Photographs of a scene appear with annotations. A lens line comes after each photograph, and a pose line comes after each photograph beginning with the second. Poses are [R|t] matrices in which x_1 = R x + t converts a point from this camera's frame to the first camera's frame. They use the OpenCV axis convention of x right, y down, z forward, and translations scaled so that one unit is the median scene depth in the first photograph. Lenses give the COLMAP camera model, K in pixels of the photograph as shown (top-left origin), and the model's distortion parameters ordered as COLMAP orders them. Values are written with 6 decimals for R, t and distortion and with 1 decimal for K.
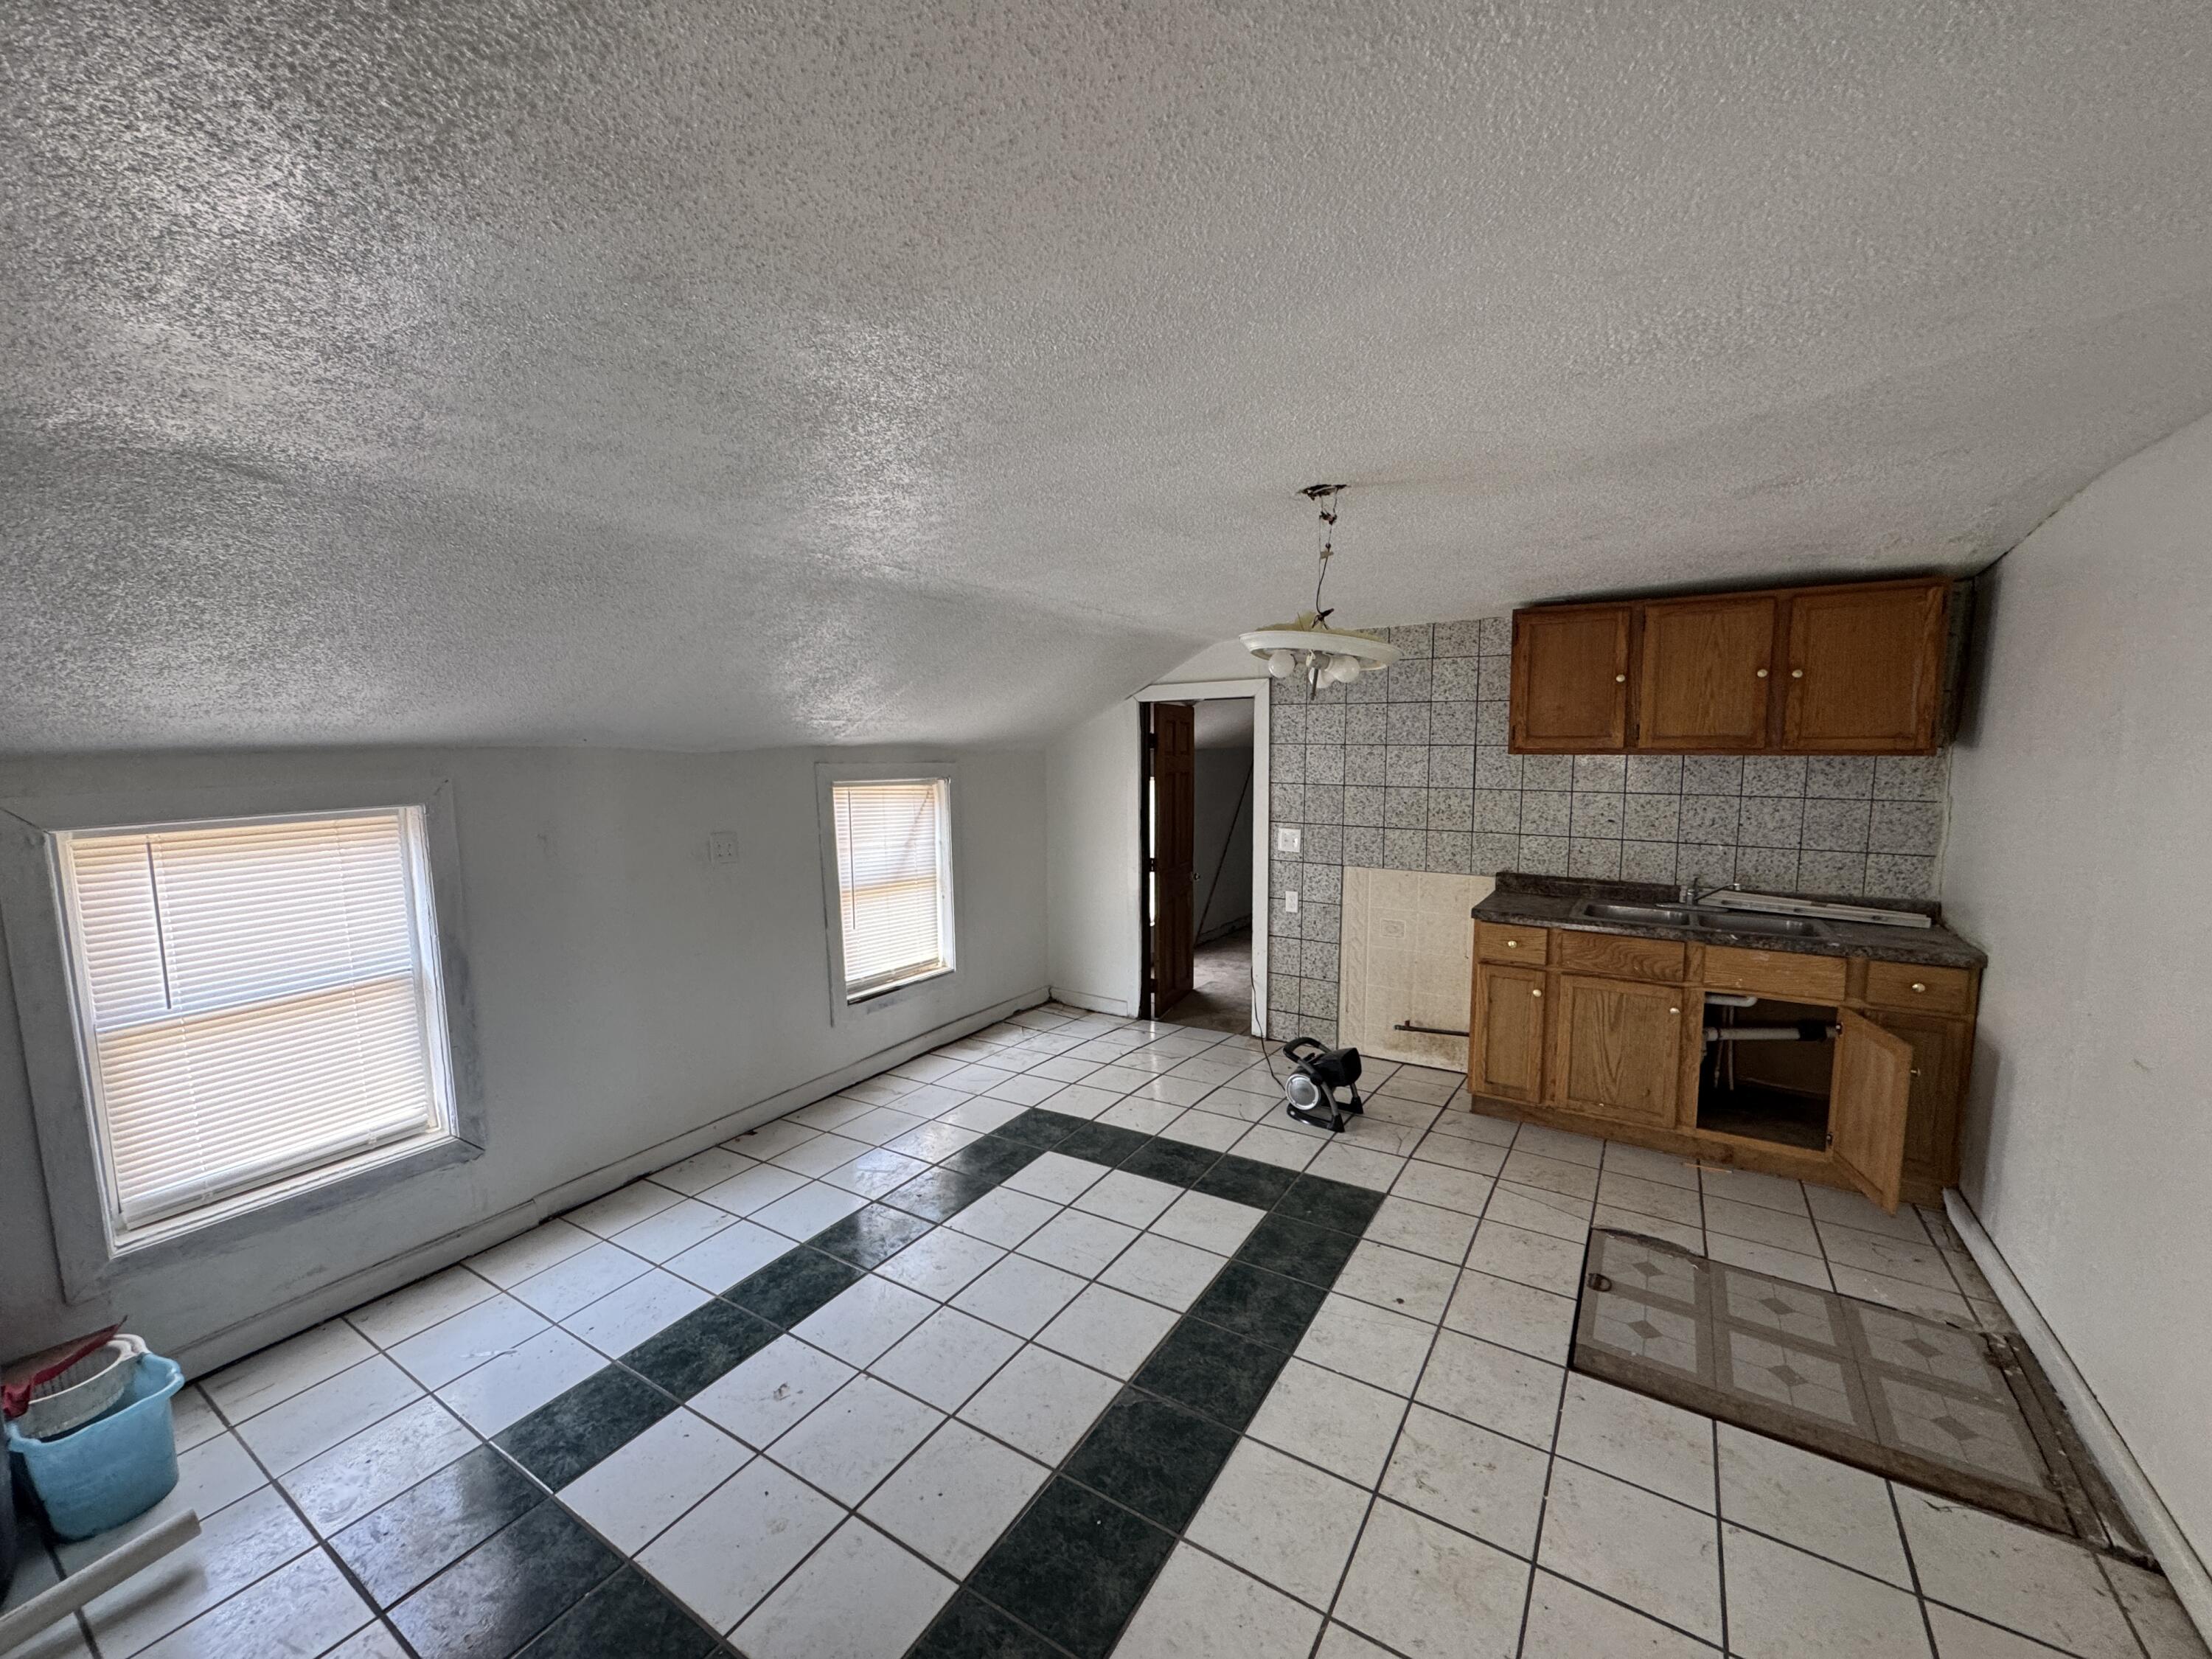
lens RADIAL K [[884.6, 0, 1106.0], [0, 884.6, 836.8], [0, 0, 1]] dist [-0.002011, -0.000086]
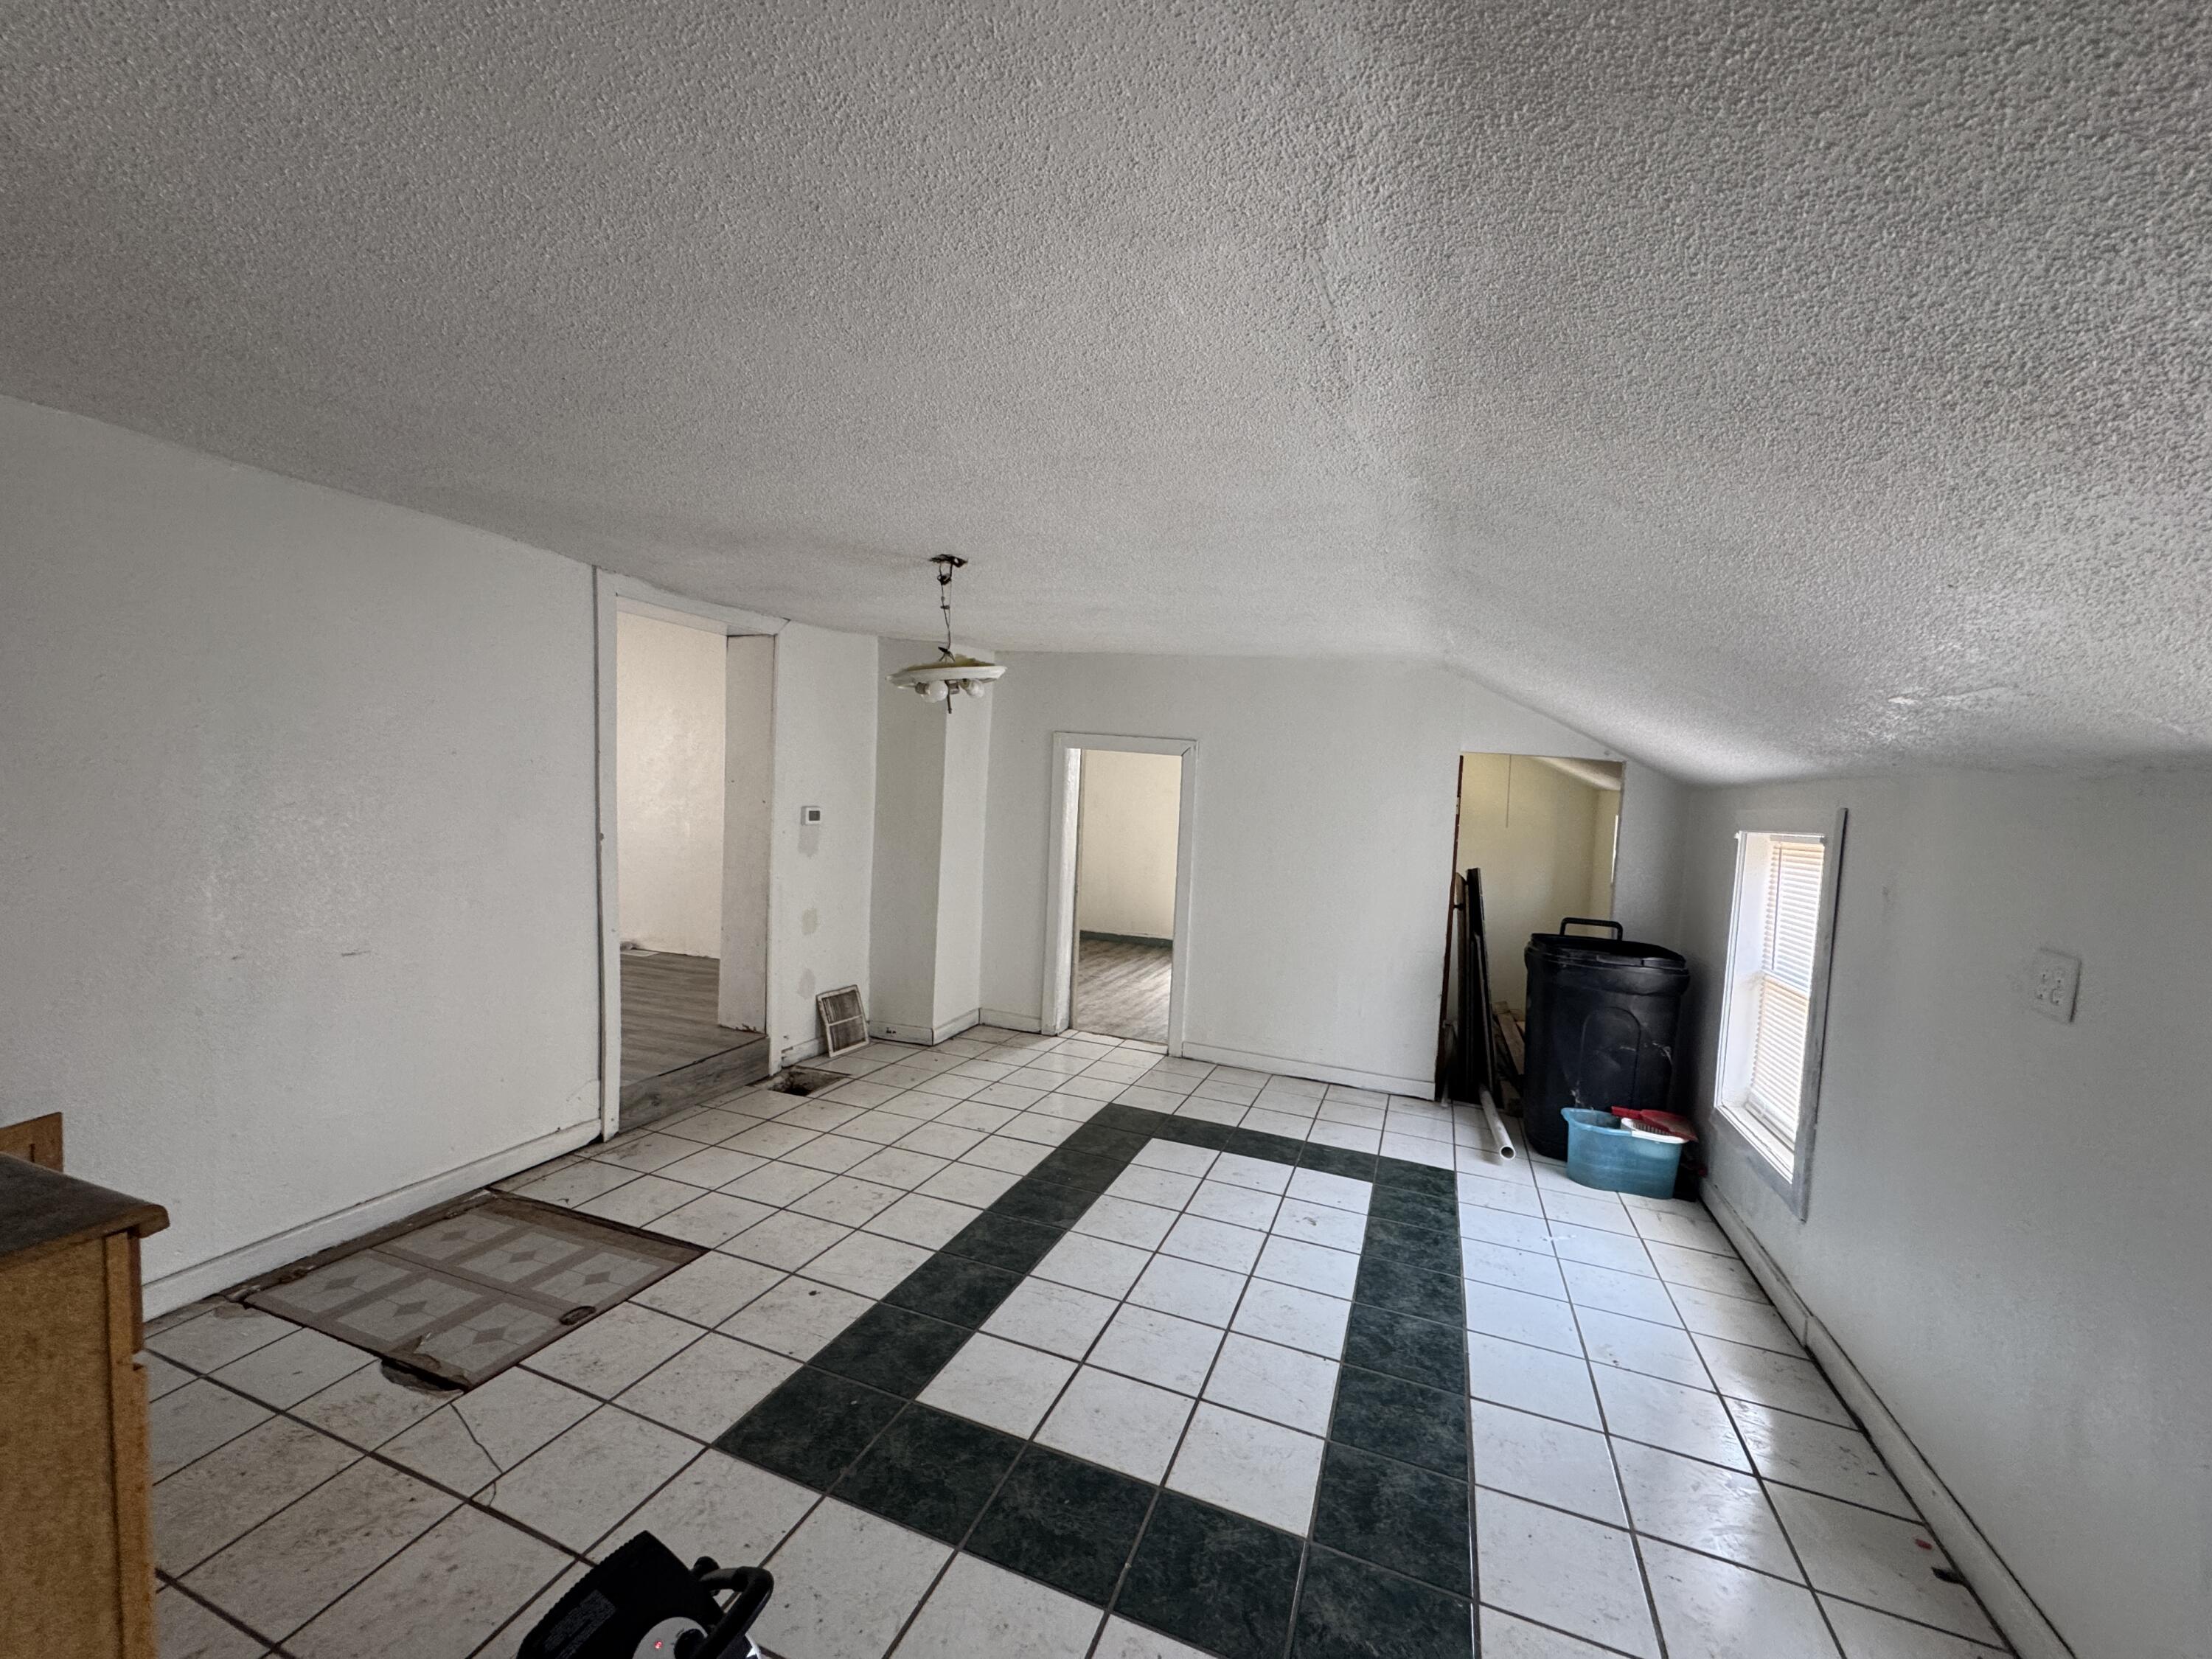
lens RADIAL K [[884.6, 0, 1105.6], [0, 884.6, 843.2], [0, 0, 1]] dist [-0.002011, -0.000086]
pose [[-0.979708, -0.017536, -0.199662, 0.219031], [-0.051521, 0.984726, 0.166316, -0.161962], [0.193696, 0.173228, -0.965647, 1.959159]]
